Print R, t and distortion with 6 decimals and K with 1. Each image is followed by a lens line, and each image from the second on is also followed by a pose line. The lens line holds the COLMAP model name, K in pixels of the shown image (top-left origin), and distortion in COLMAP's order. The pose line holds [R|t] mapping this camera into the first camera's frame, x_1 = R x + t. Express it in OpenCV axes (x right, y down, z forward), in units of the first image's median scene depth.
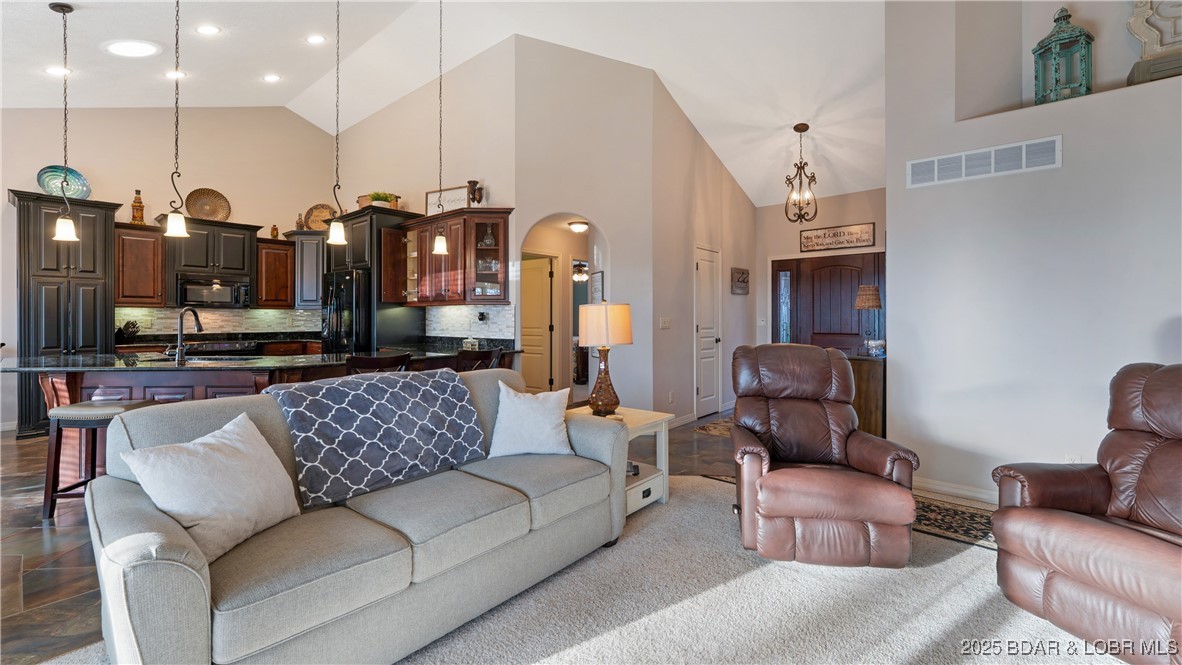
lens RADIAL K [[493.6, 0, 589.8], [0, 493.6, 312.5], [0, 0, 1]] dist [-0.011696, 0.000808]
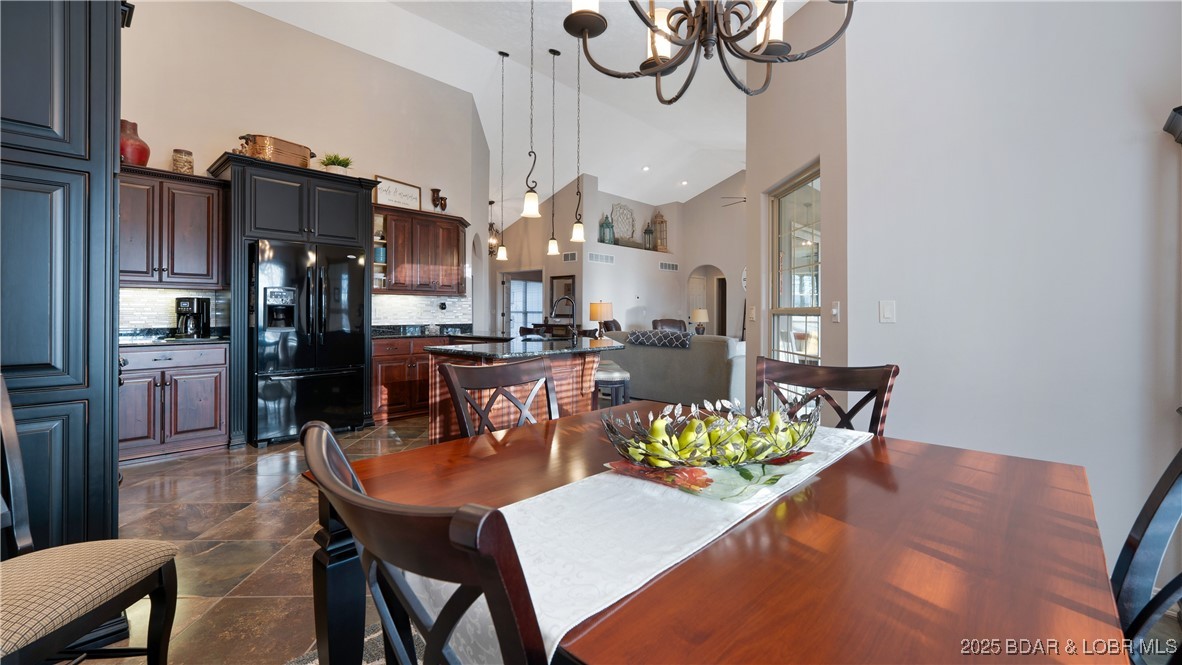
lens RADIAL K [[493.6, 0, 590.1], [0, 493.6, 312.9], [0, 0, 1]] dist [-0.011696, 0.000808]
pose [[0.059967, 0.009131, 0.998159, -1.267295], [0.001117, 0.999957, -0.009215, 0.033404], [-0.998200, 0.001667, 0.059954, 0.526669]]
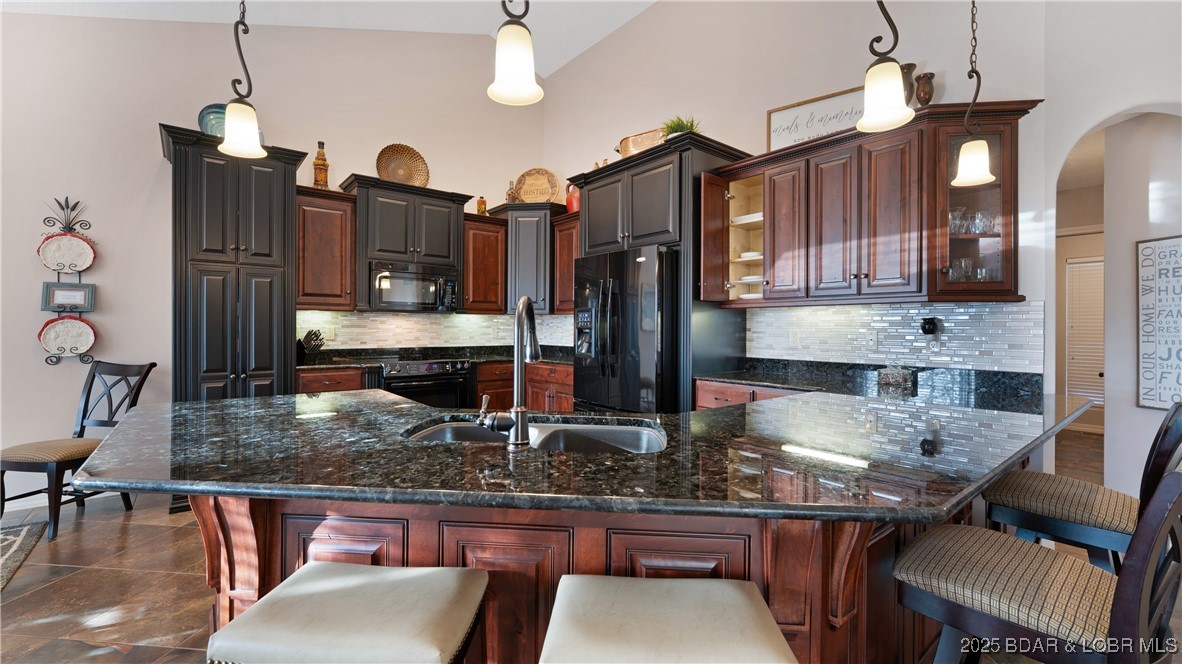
lens RADIAL K [[493.6, 0, 585.3], [0, 493.6, 324.5], [0, 0, 1]] dist [-0.011696, 0.000808]
pose [[0.982152, 0.003763, -0.188052, -0.435426], [-0.003405, 0.999992, 0.002229, 0.006534], [0.188058, -0.001549, 0.982157, 0.394479]]
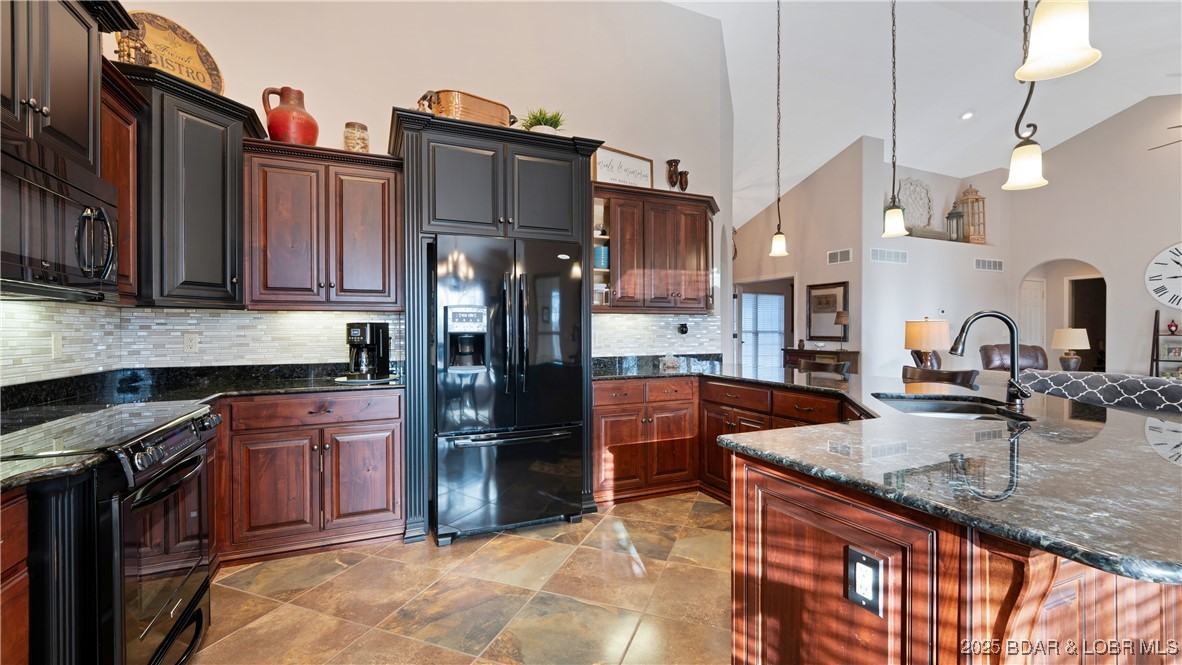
lens RADIAL K [[493.6, 0, 595.0], [0, 493.6, 340.4], [0, 0, 1]] dist [-0.011696, 0.000808]
pose [[0.434612, -0.011698, 0.900542, -0.943650], [0.002164, 0.999926, 0.011944, 0.016542], [-0.900615, -0.003242, 0.434605, 0.708031]]
